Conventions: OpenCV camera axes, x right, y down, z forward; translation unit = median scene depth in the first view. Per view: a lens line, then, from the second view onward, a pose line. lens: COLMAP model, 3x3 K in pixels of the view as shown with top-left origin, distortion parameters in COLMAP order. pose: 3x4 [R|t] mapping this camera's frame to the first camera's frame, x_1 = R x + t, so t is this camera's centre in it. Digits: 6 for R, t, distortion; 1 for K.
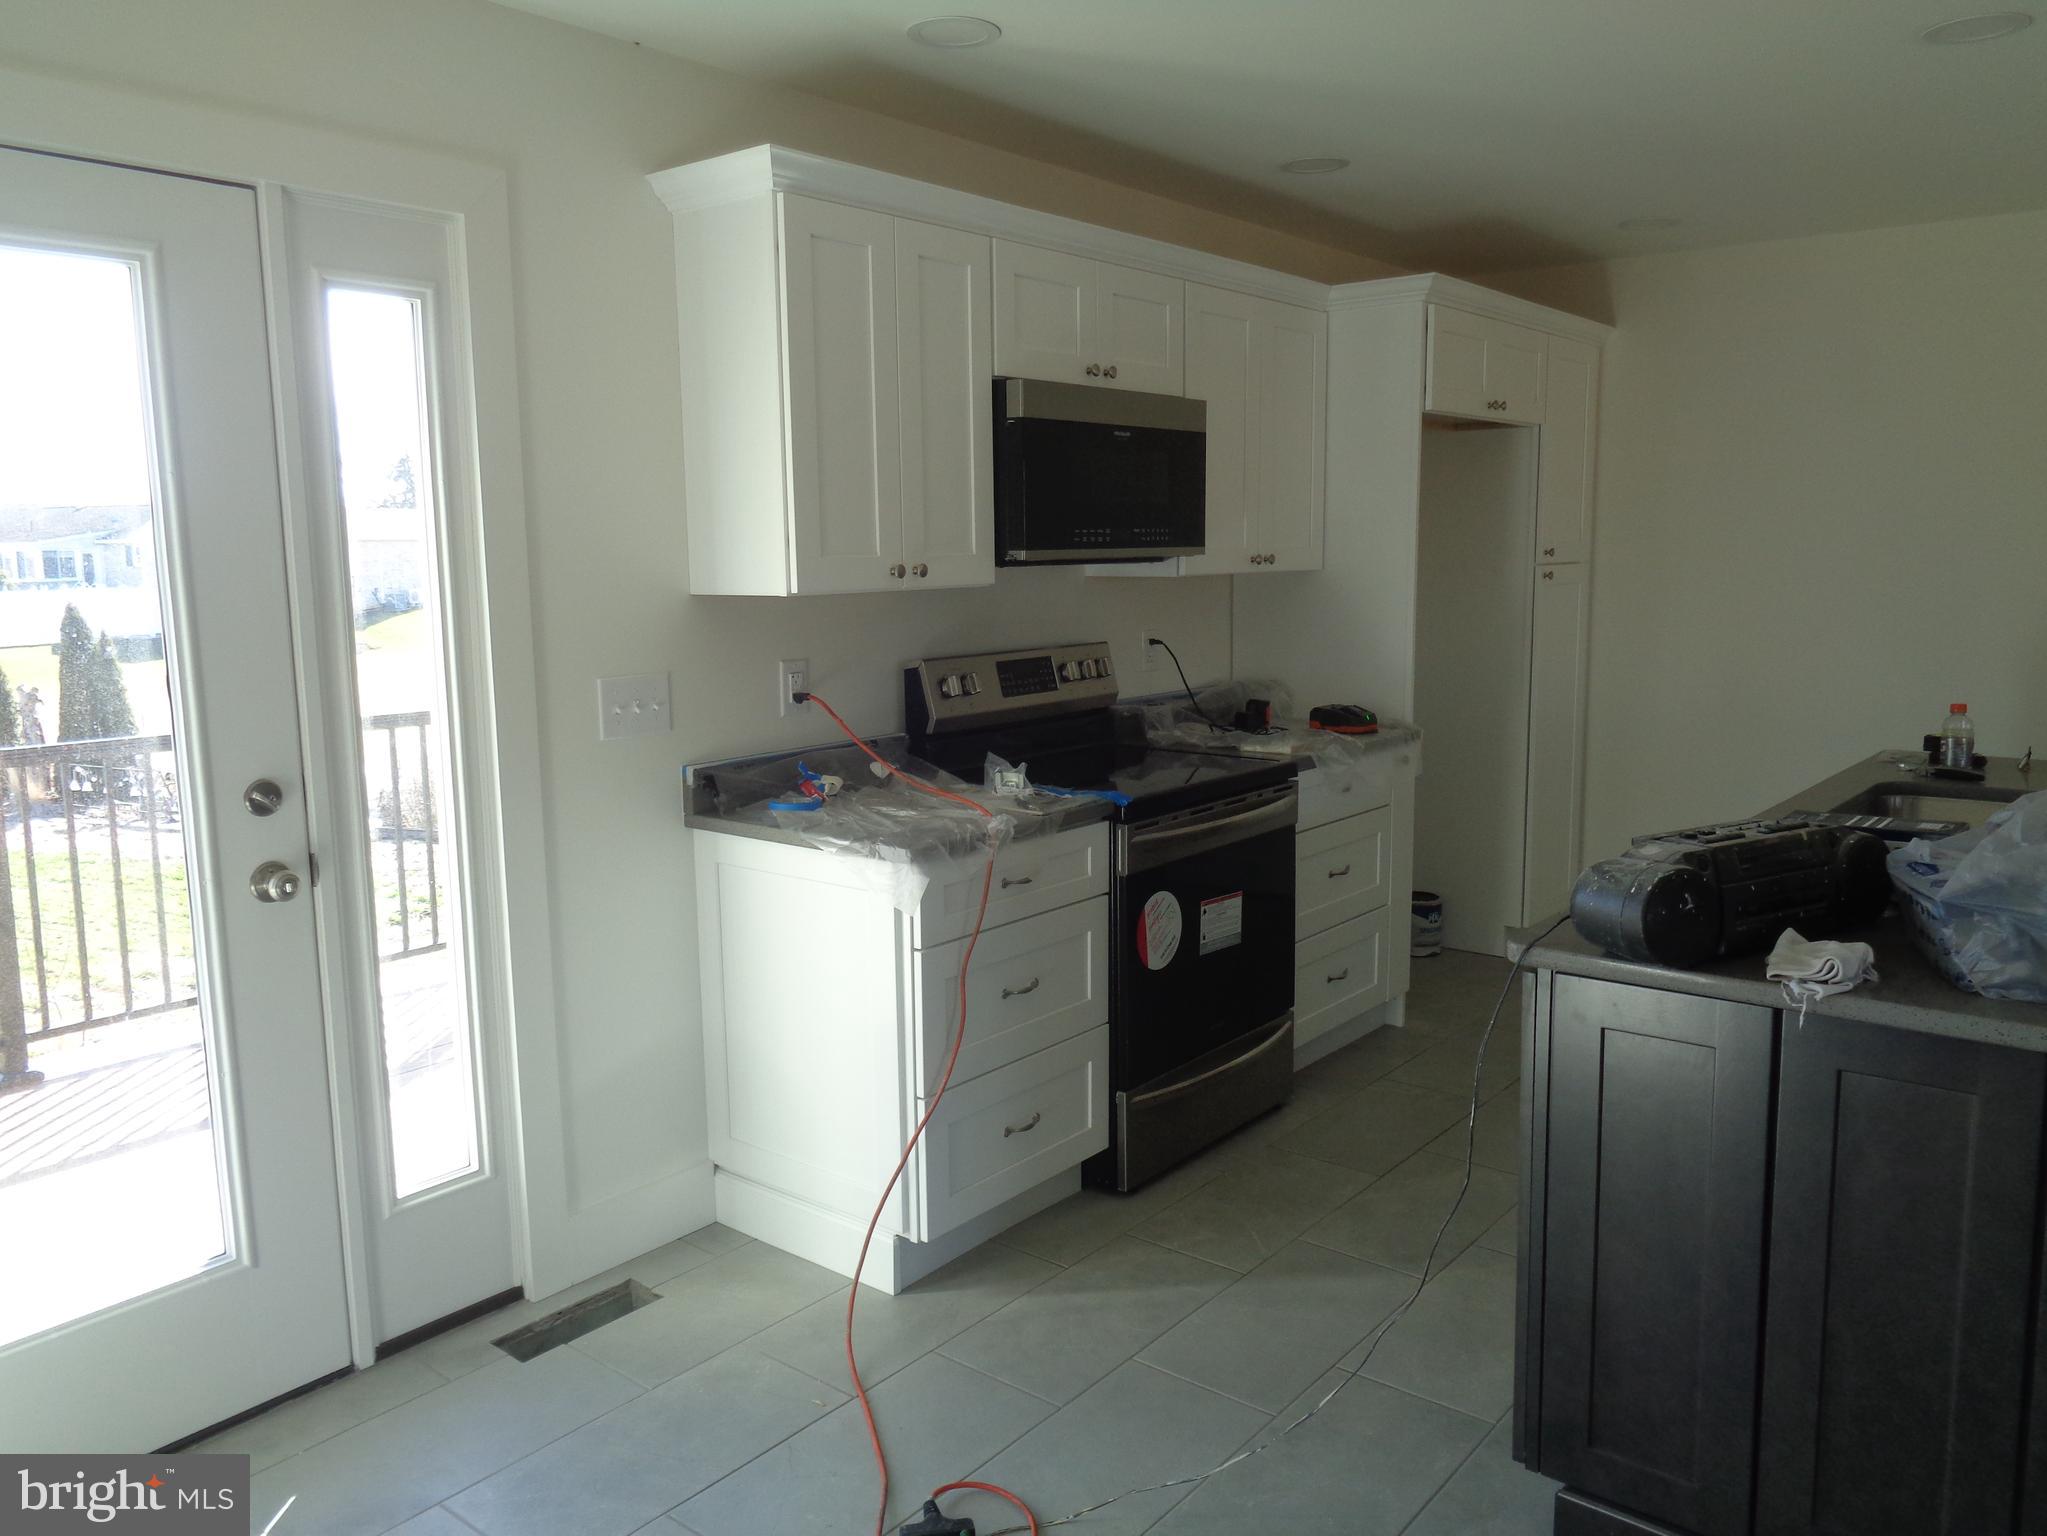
lens RADIAL K [[1529.9, 0, 1024.1], [0, 1529.9, 764.7], [0, 0, 1]] dist [0.000796, -0.003589]
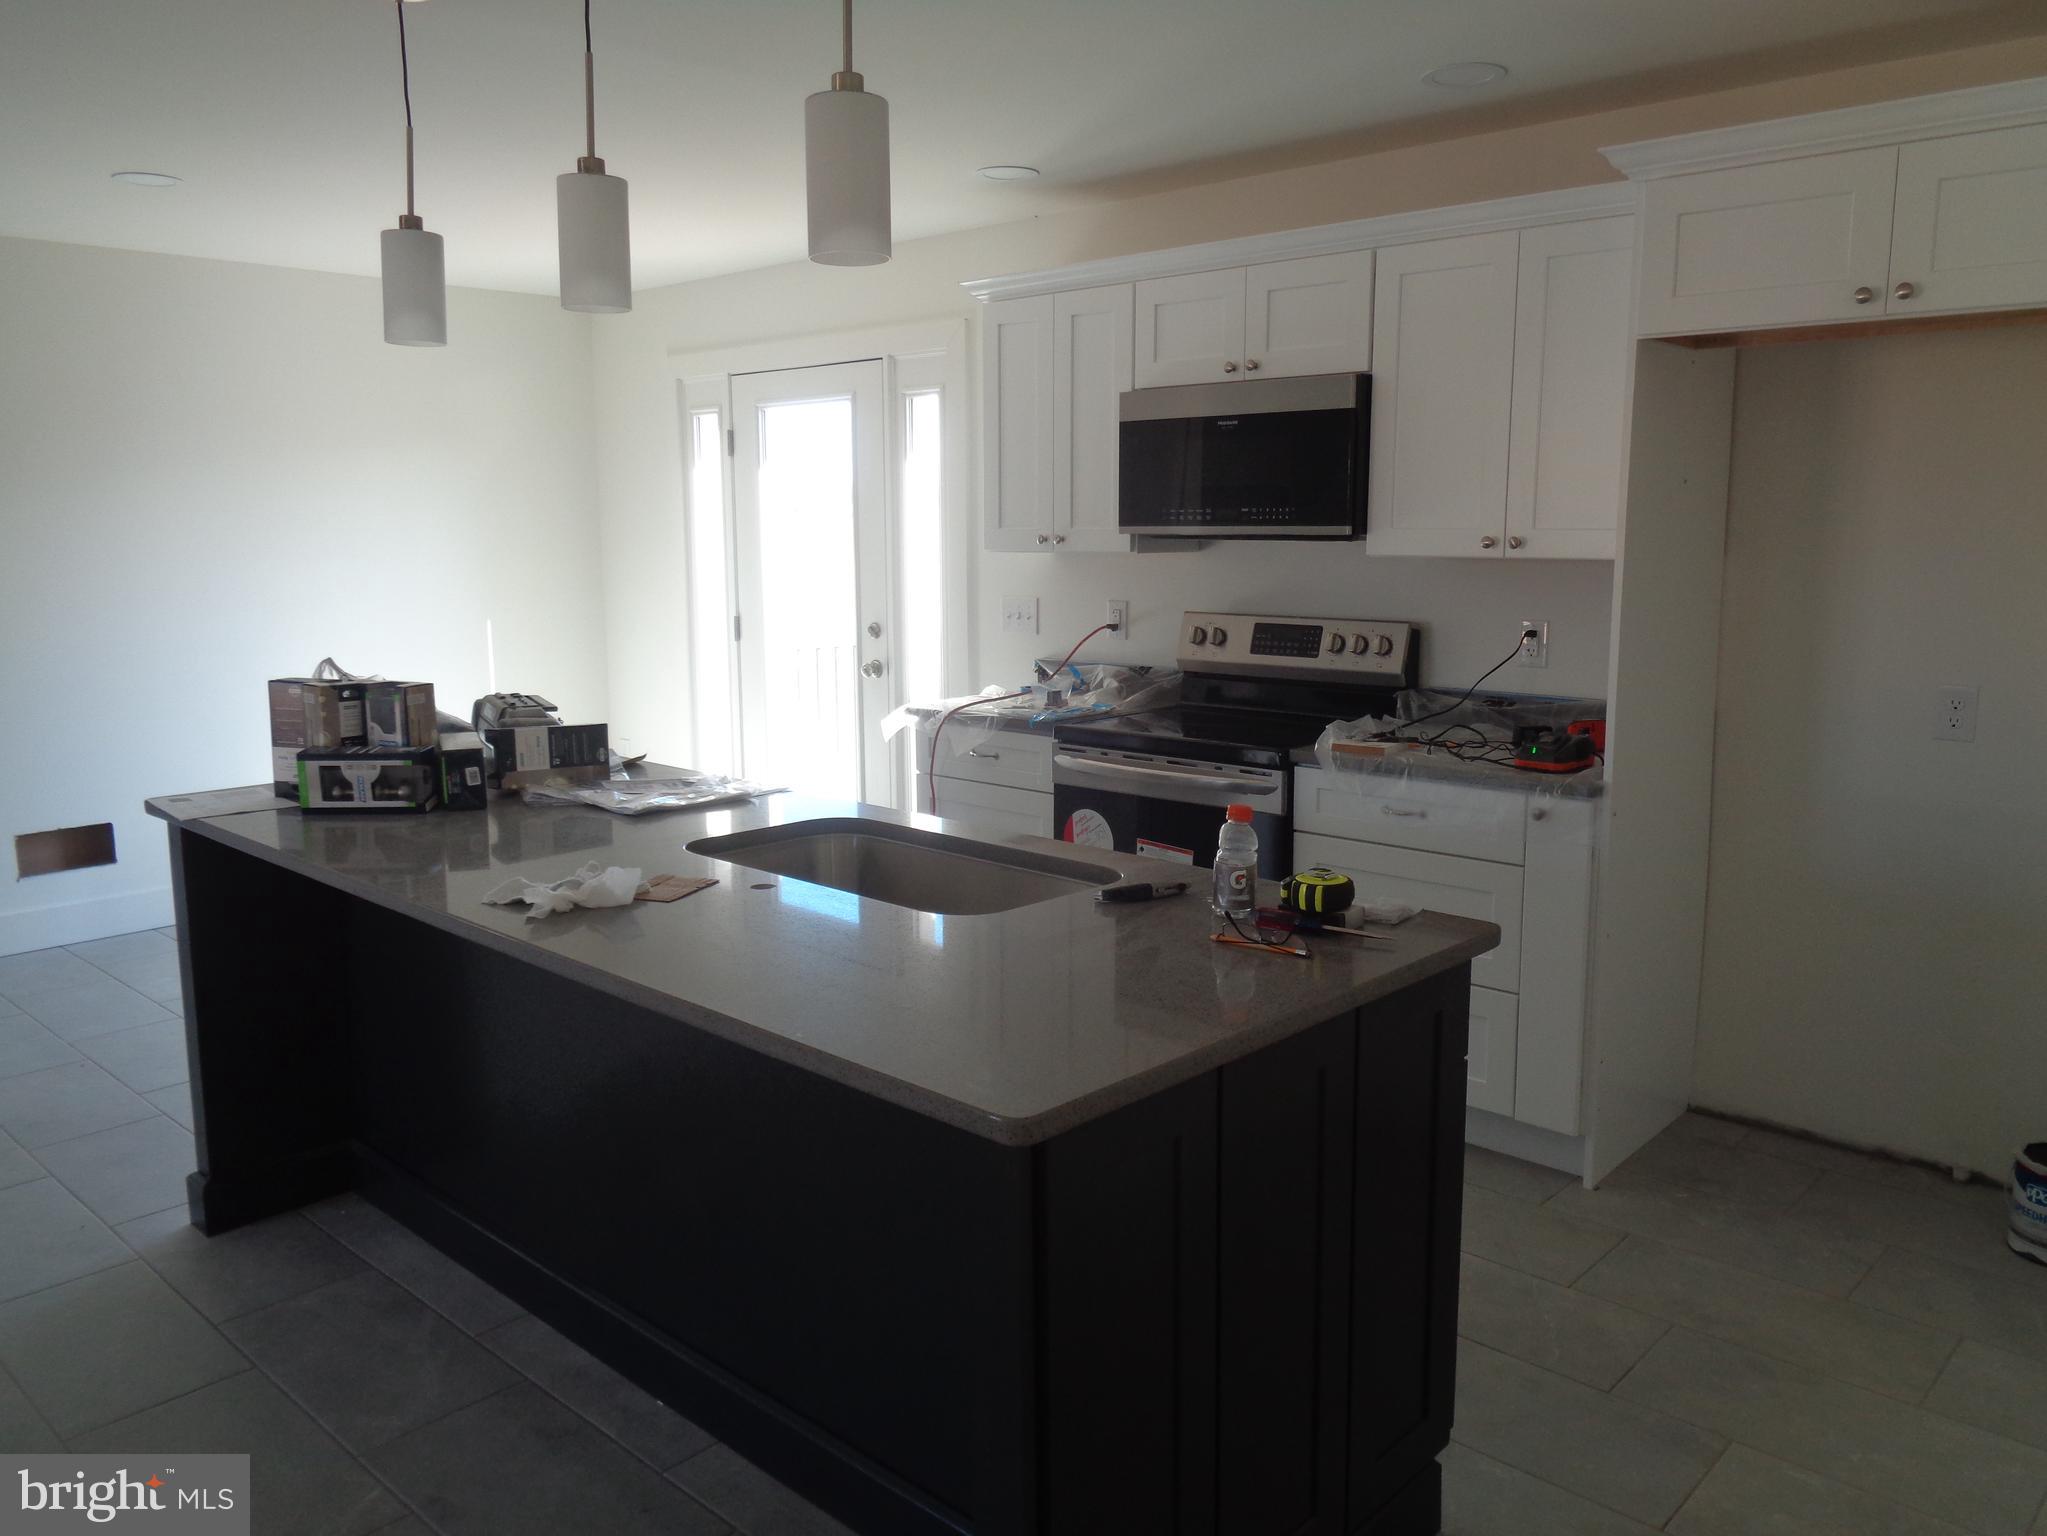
lens RADIAL K [[1529.9, 0, 1024.3], [0, 1529.9, 765.0], [0, 0, 1]] dist [0.000796, -0.003589]
pose [[-0.070014, 0.171758, -0.982648, 1.190591], [-0.135845, 0.974247, 0.179969, -0.151905], [0.988253, 0.146088, -0.044879, 0.926036]]
